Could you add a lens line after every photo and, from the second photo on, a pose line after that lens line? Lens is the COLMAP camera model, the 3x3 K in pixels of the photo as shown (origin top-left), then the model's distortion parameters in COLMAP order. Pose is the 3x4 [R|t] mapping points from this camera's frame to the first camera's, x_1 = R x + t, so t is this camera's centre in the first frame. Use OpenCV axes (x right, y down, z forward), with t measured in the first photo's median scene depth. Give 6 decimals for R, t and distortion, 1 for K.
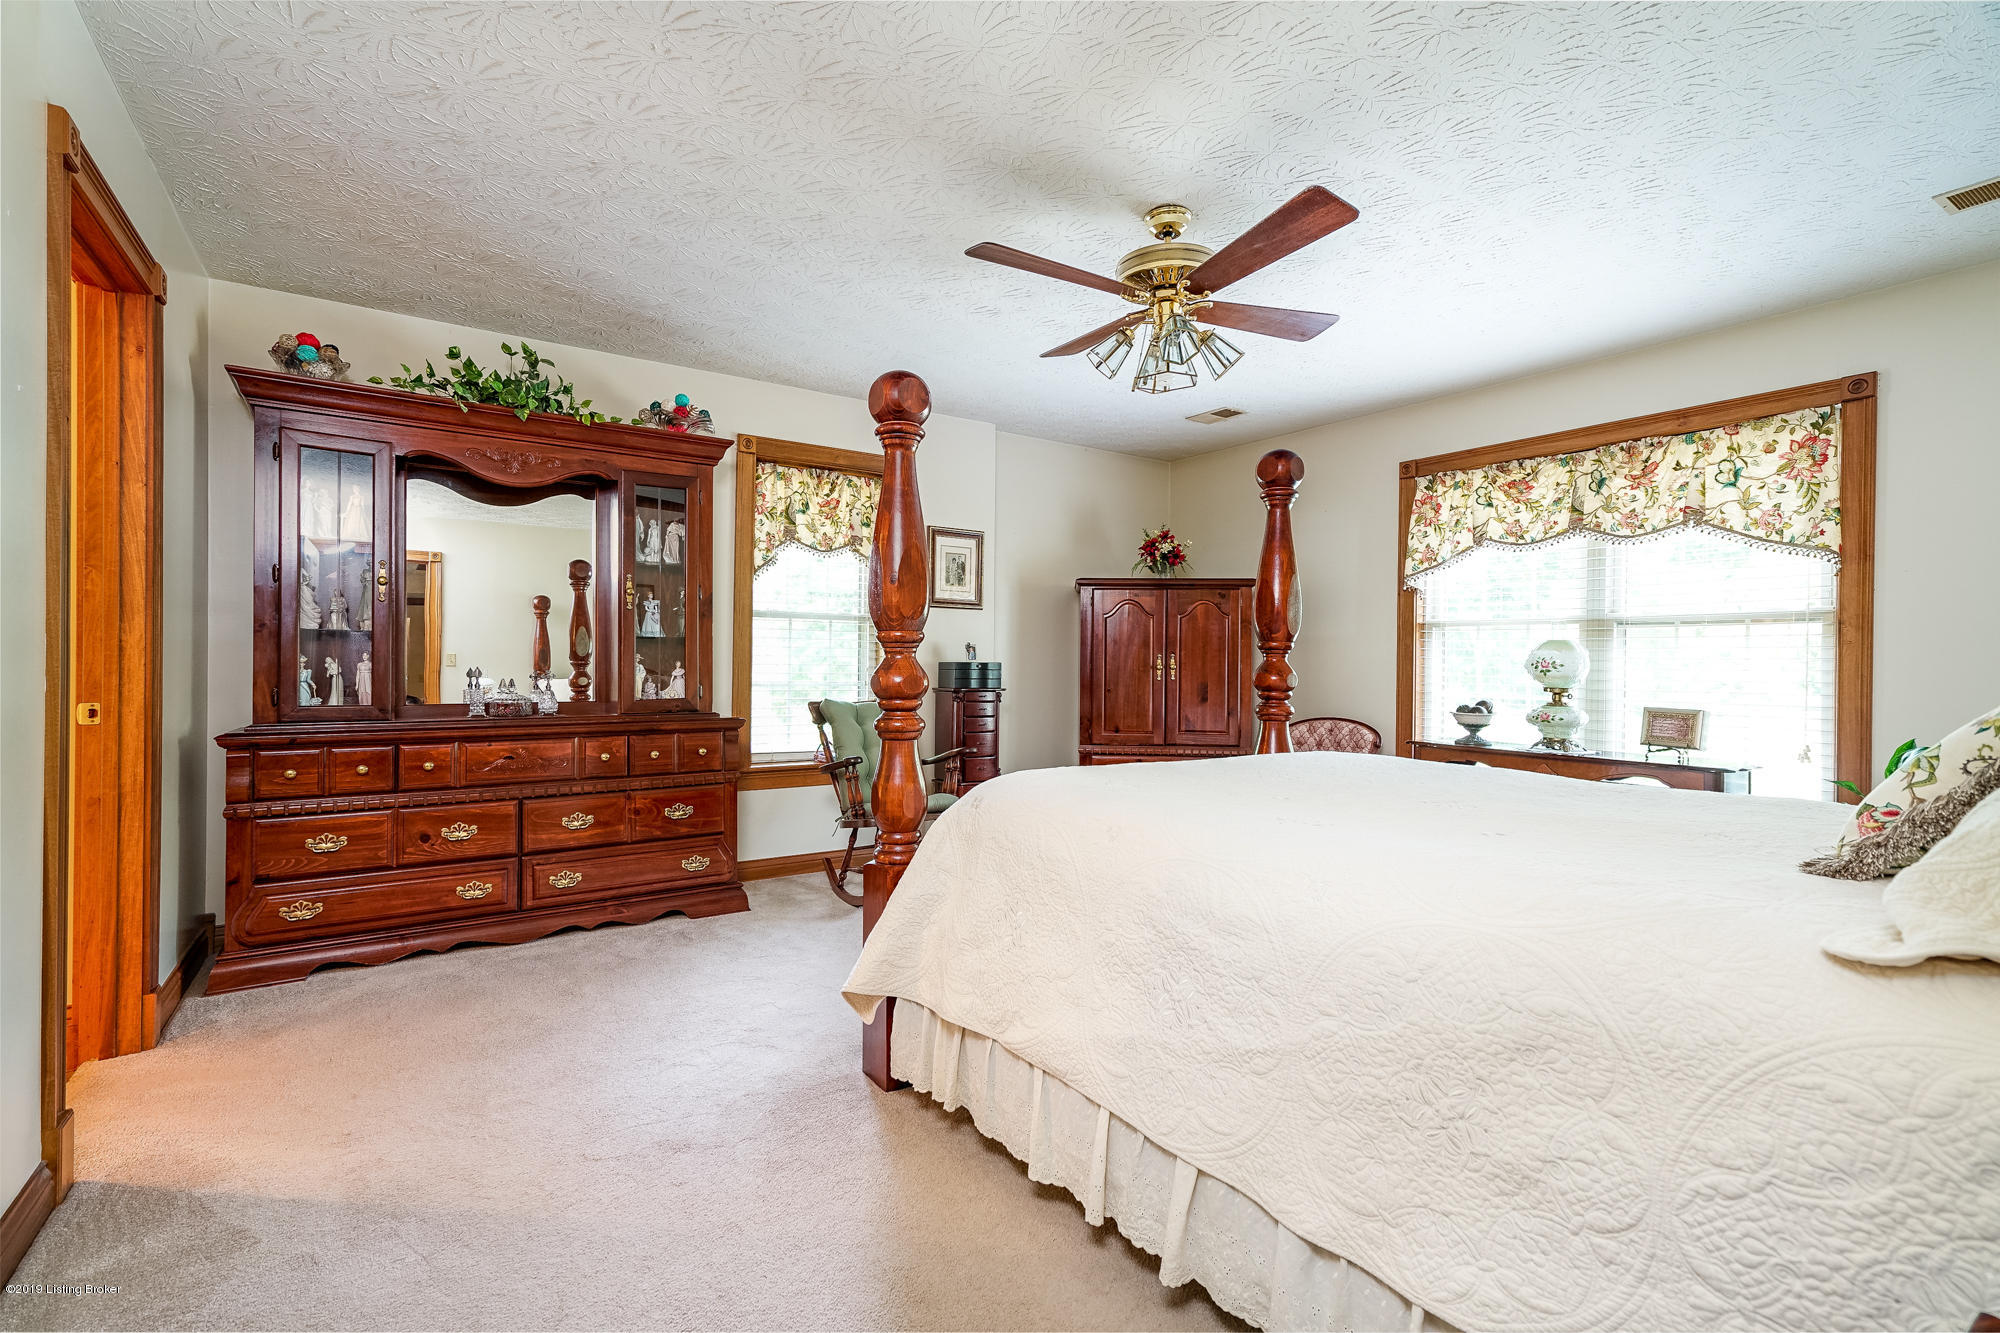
lens RADIAL K [[893.6, 0, 1001.7], [0, 893.6, 667.8], [0, 0, 1]] dist [0.000376, 0.000028]
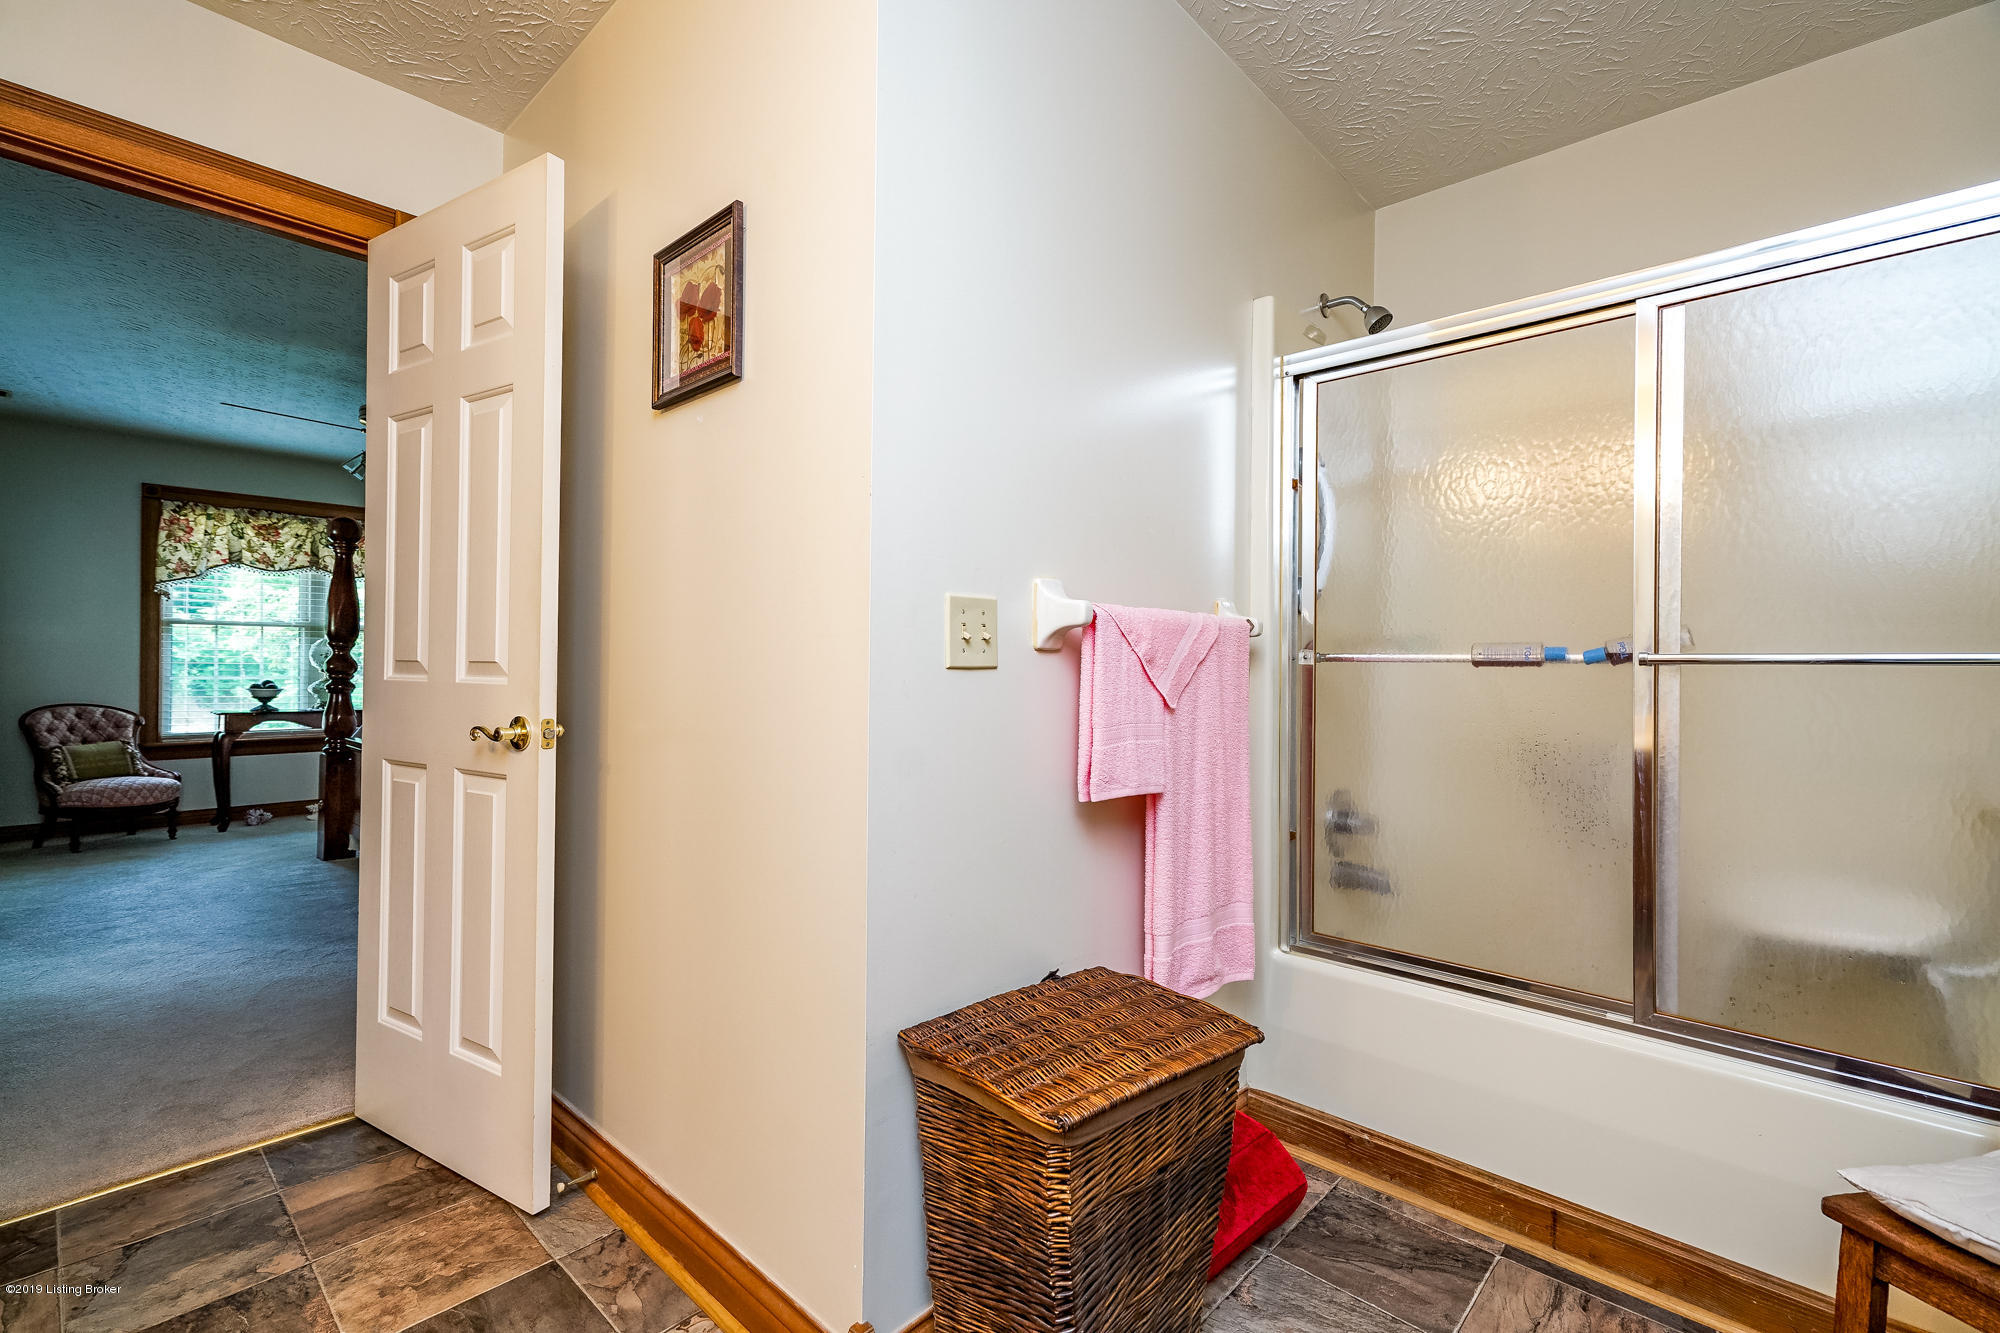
lens RADIAL K [[893.6, 0, 1001.4], [0, 893.6, 662.2], [0, 0, 1]] dist [0.000376, 0.000028]
pose [[-0.219109, -0.009183, 0.975657, -1.016326], [-0.001611, 0.999958, 0.009050, -0.005553], [-0.975699, 0.000411, -0.219114, 0.160032]]
